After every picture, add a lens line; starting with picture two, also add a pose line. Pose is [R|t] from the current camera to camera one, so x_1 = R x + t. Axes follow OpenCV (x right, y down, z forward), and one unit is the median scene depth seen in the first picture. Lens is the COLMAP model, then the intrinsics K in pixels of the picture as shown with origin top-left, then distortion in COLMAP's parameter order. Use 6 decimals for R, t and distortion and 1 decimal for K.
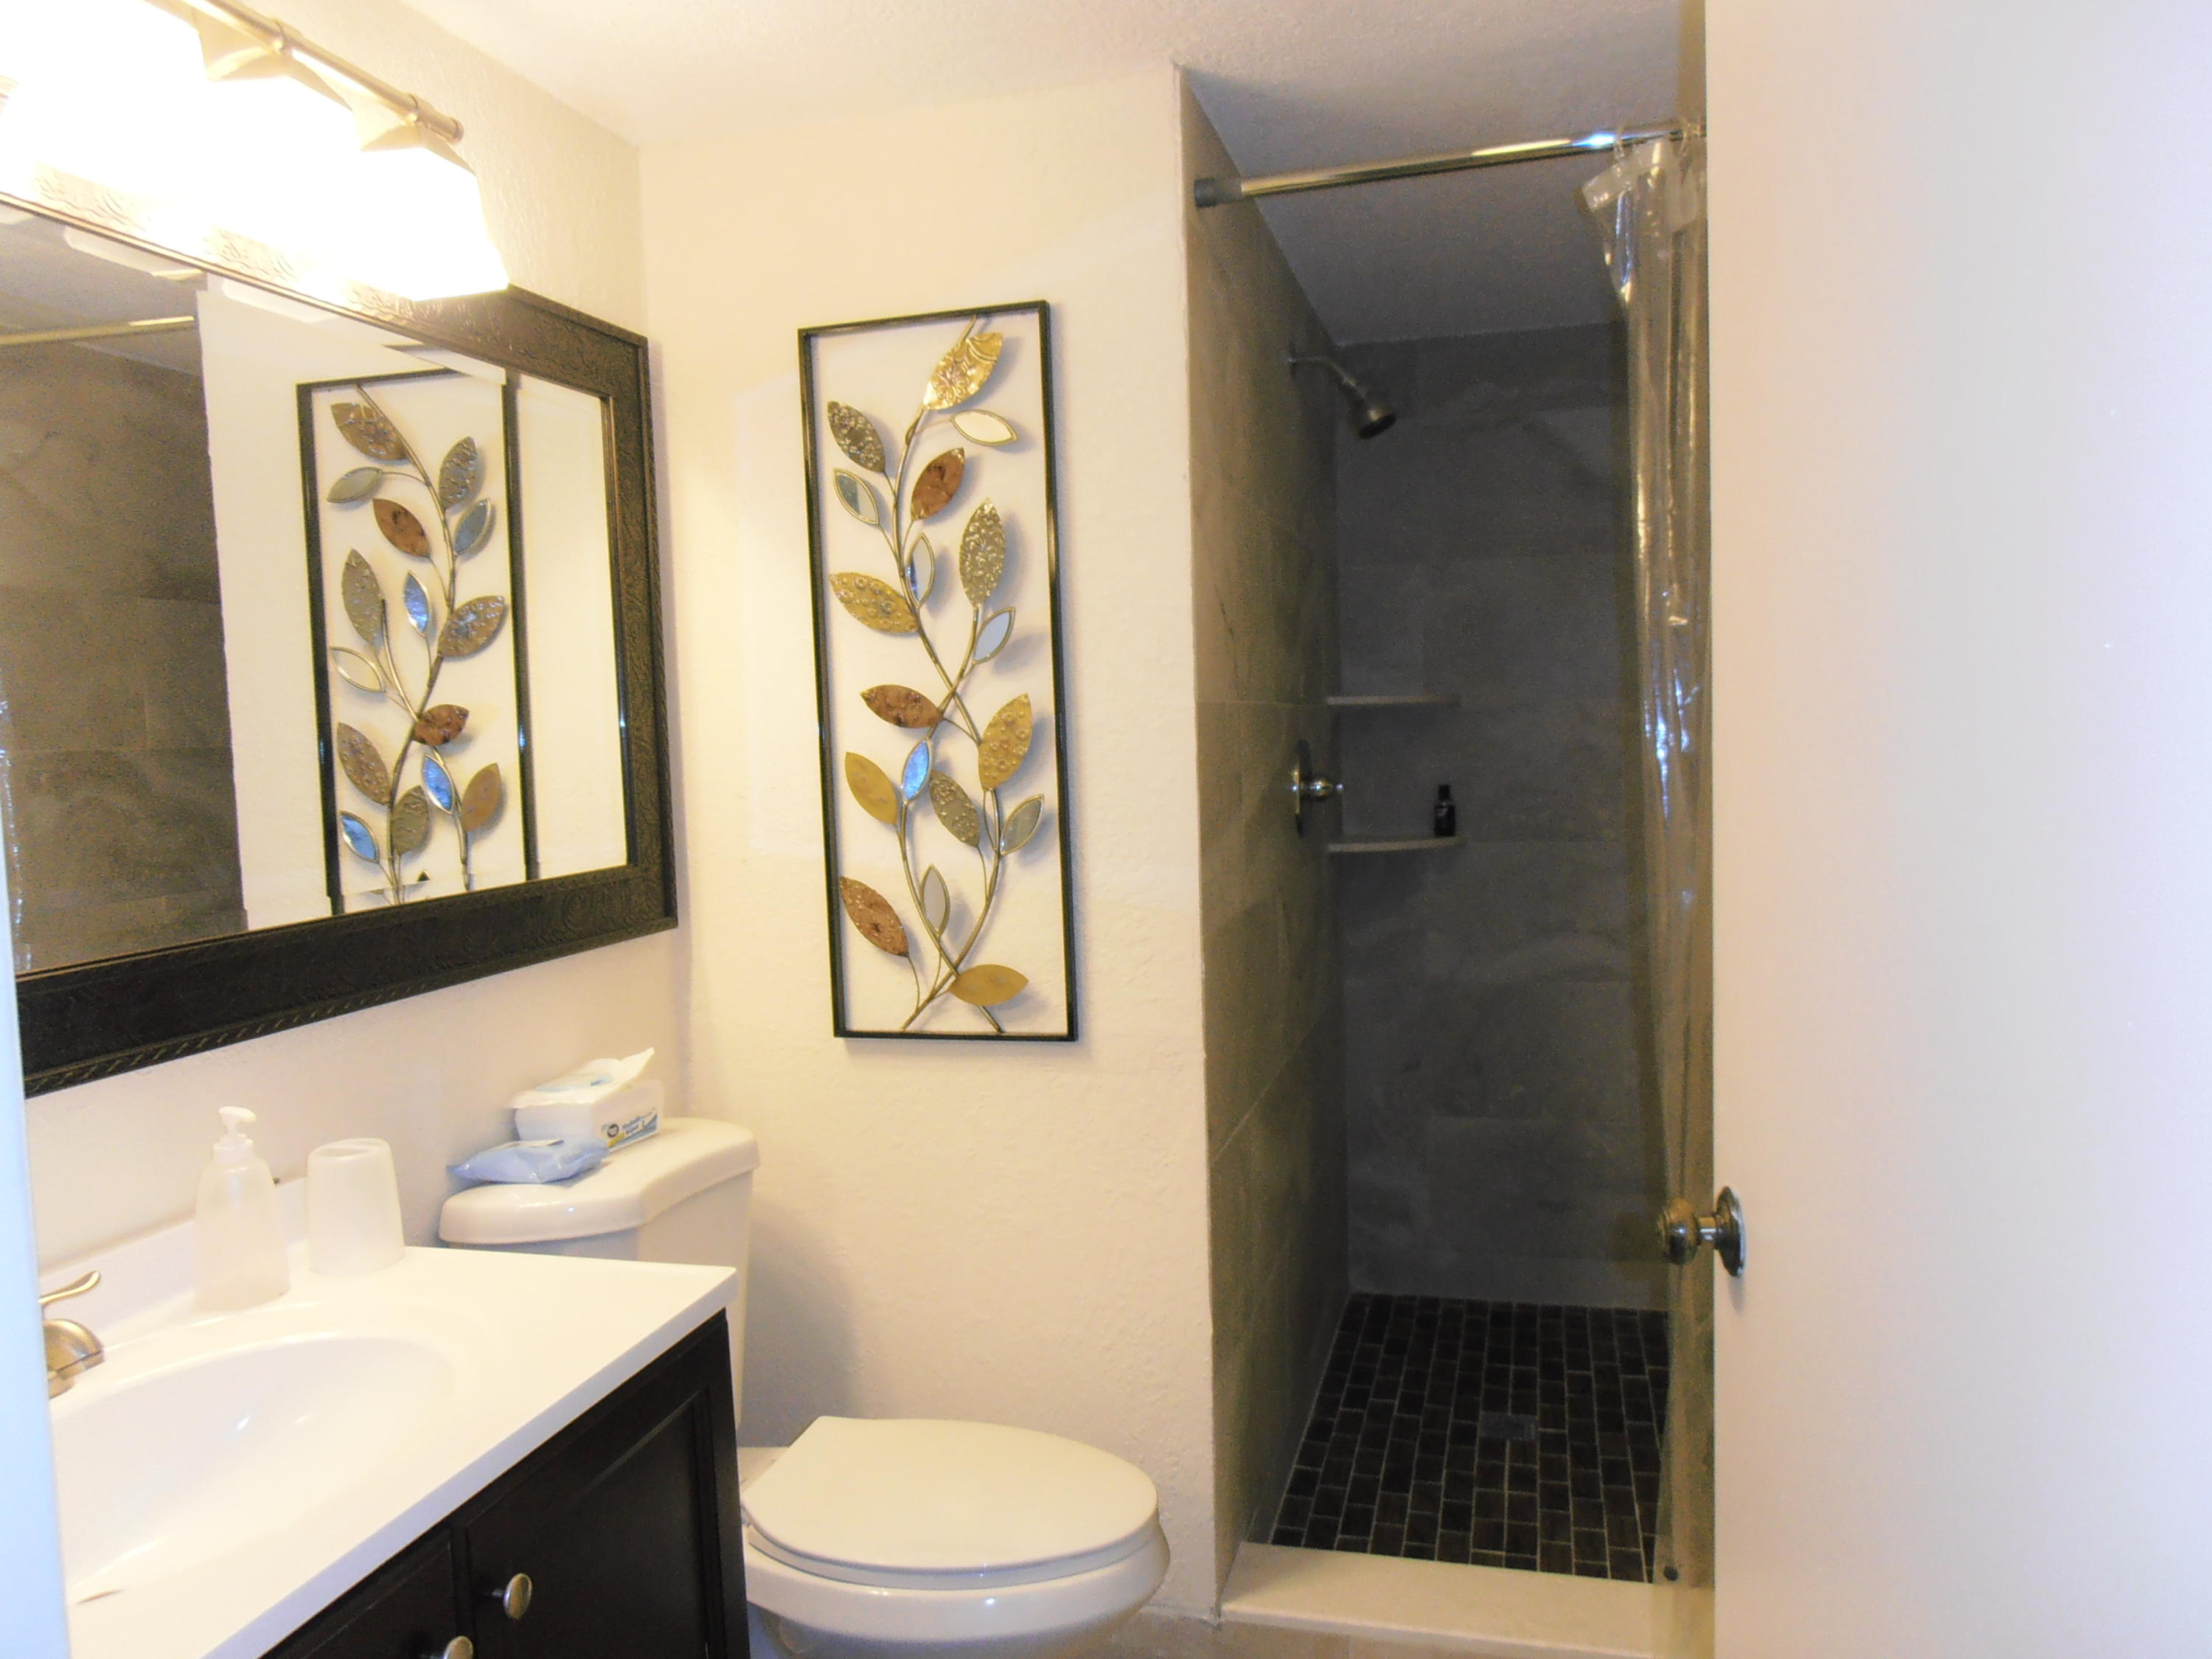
lens RADIAL K [[1568.1, 0, 1113.9], [0, 1568.1, 830.4], [0, 0, 1]] dist [-0.009538, 0.007676]
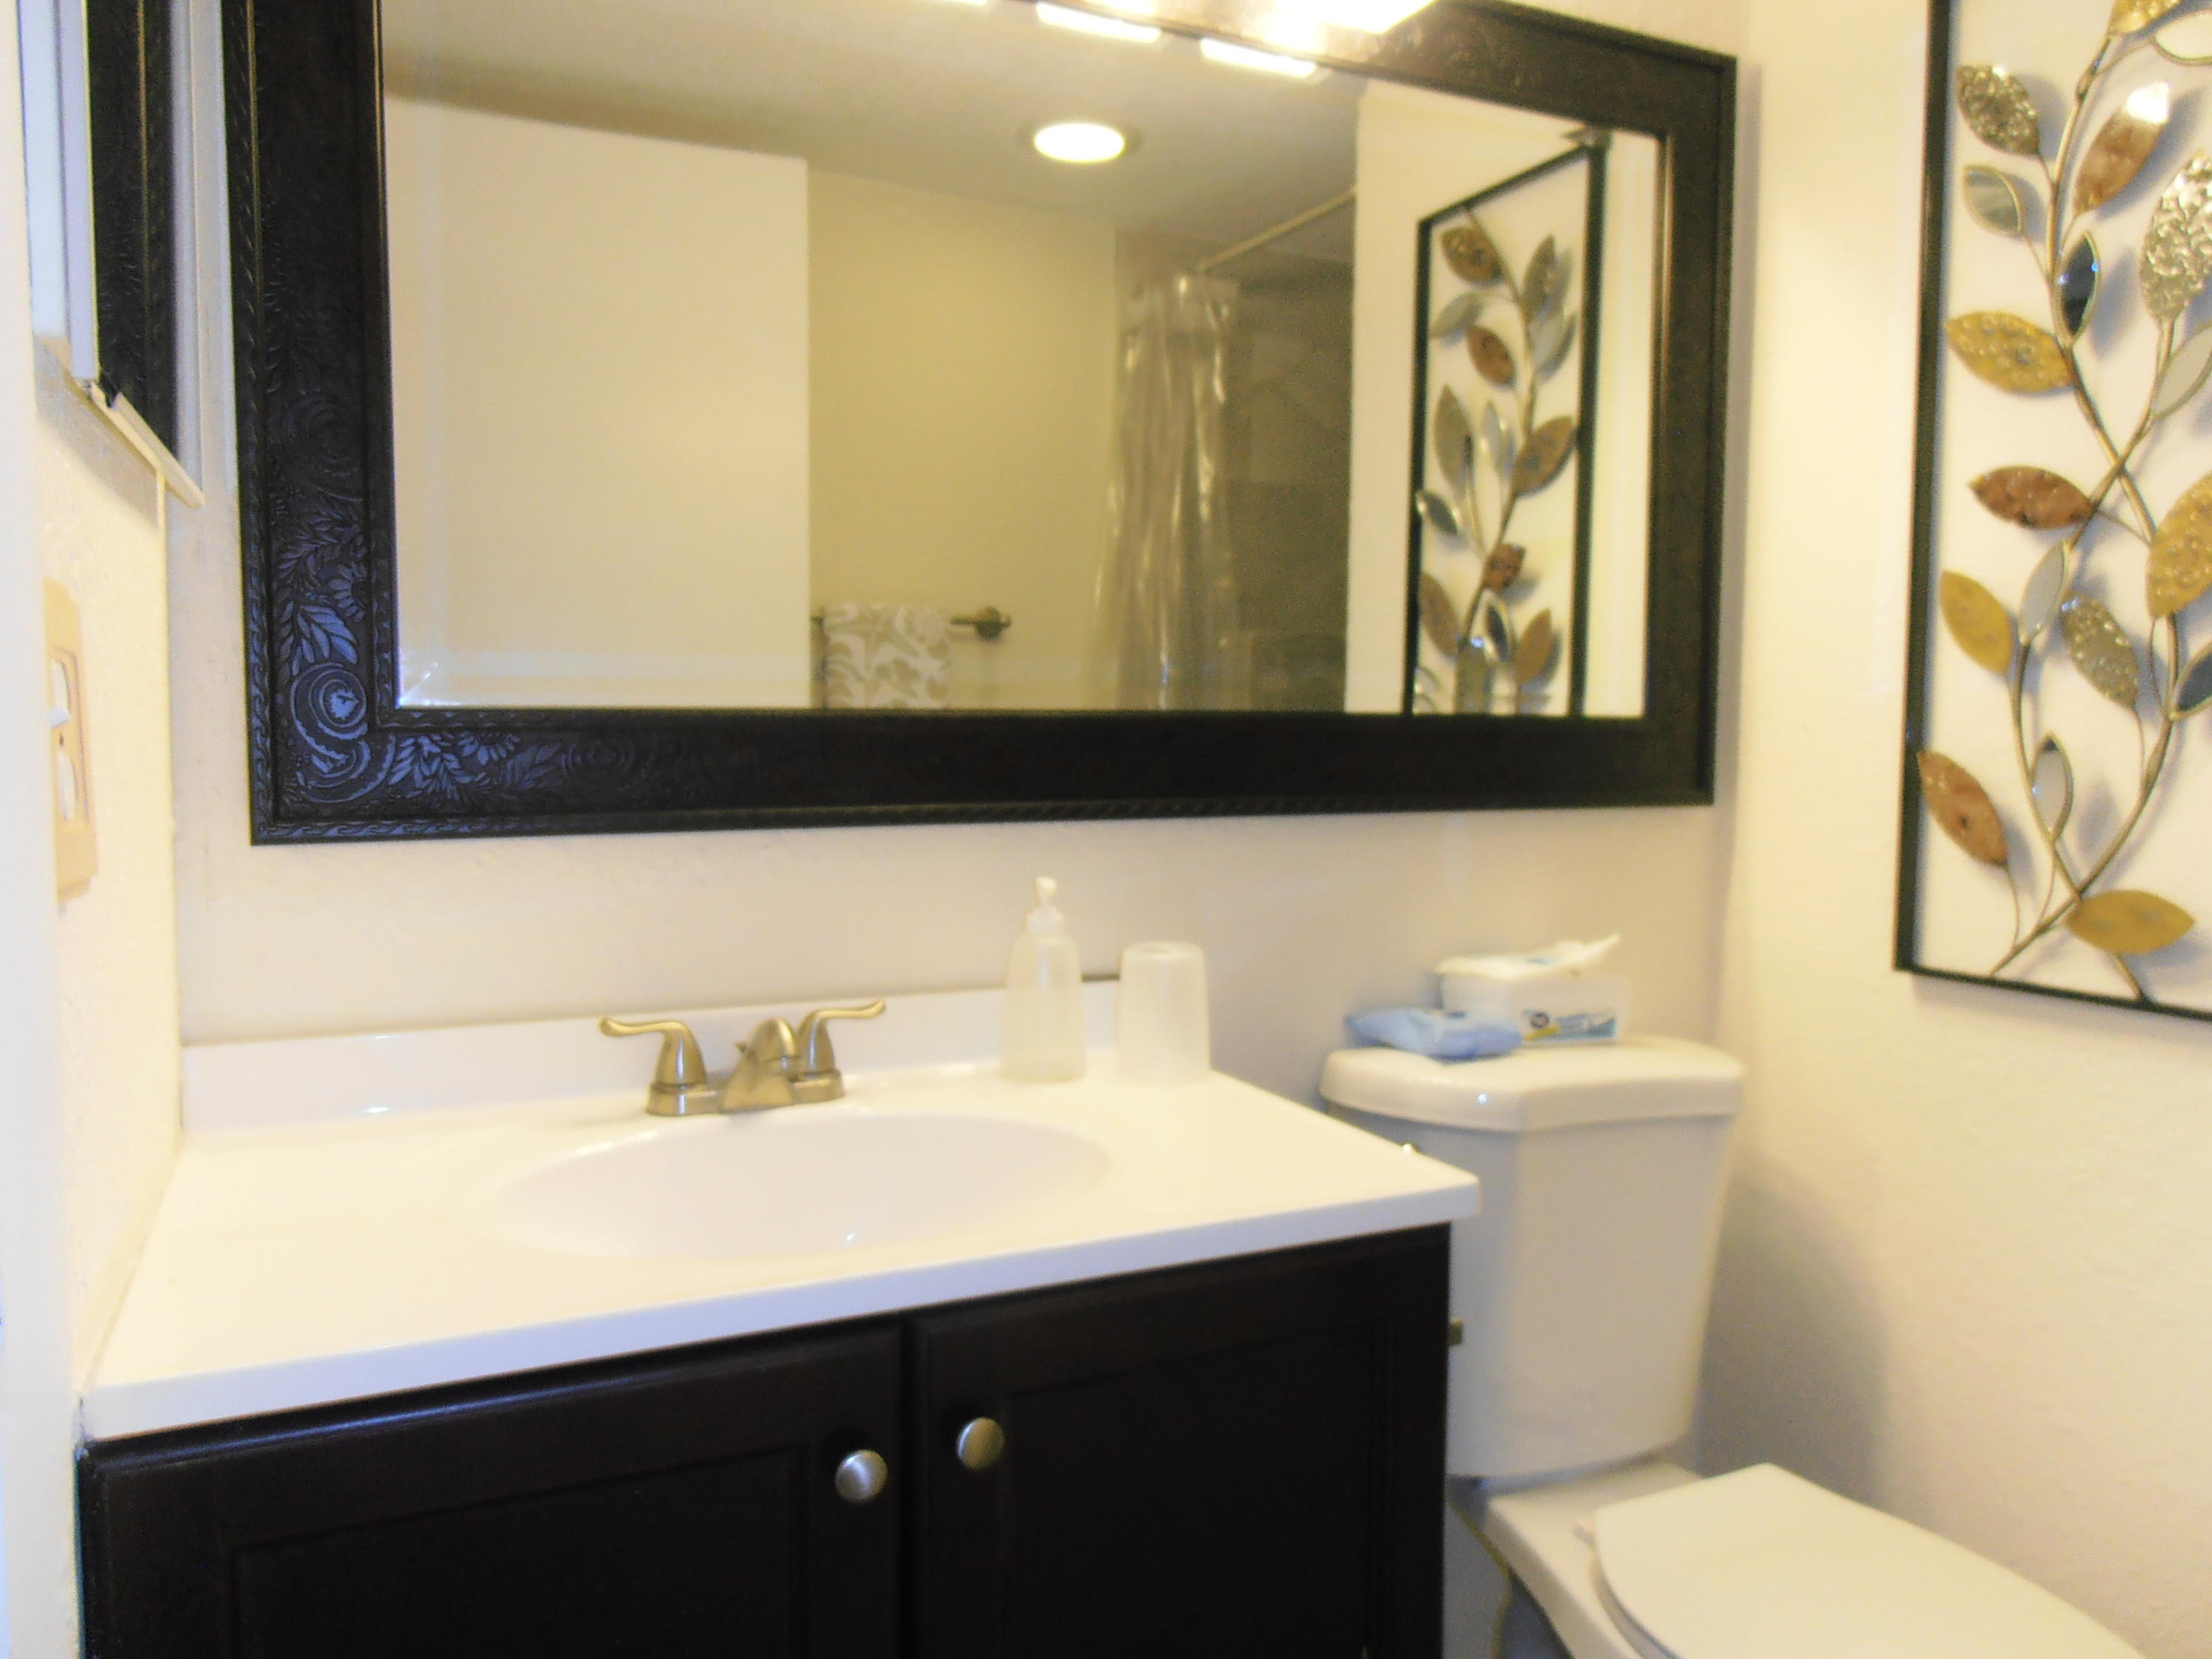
lens RADIAL K [[1568.1, 0, 1113.9], [0, 1568.1, 830.4], [0, 0, 1]] dist [-0.009538, 0.007676]
pose [[0.639929, 0.086352, -0.763567, 0.138683], [-0.081106, 0.995706, 0.044632, 0.065721], [0.764142, 0.033369, 0.644184, 0.263740]]
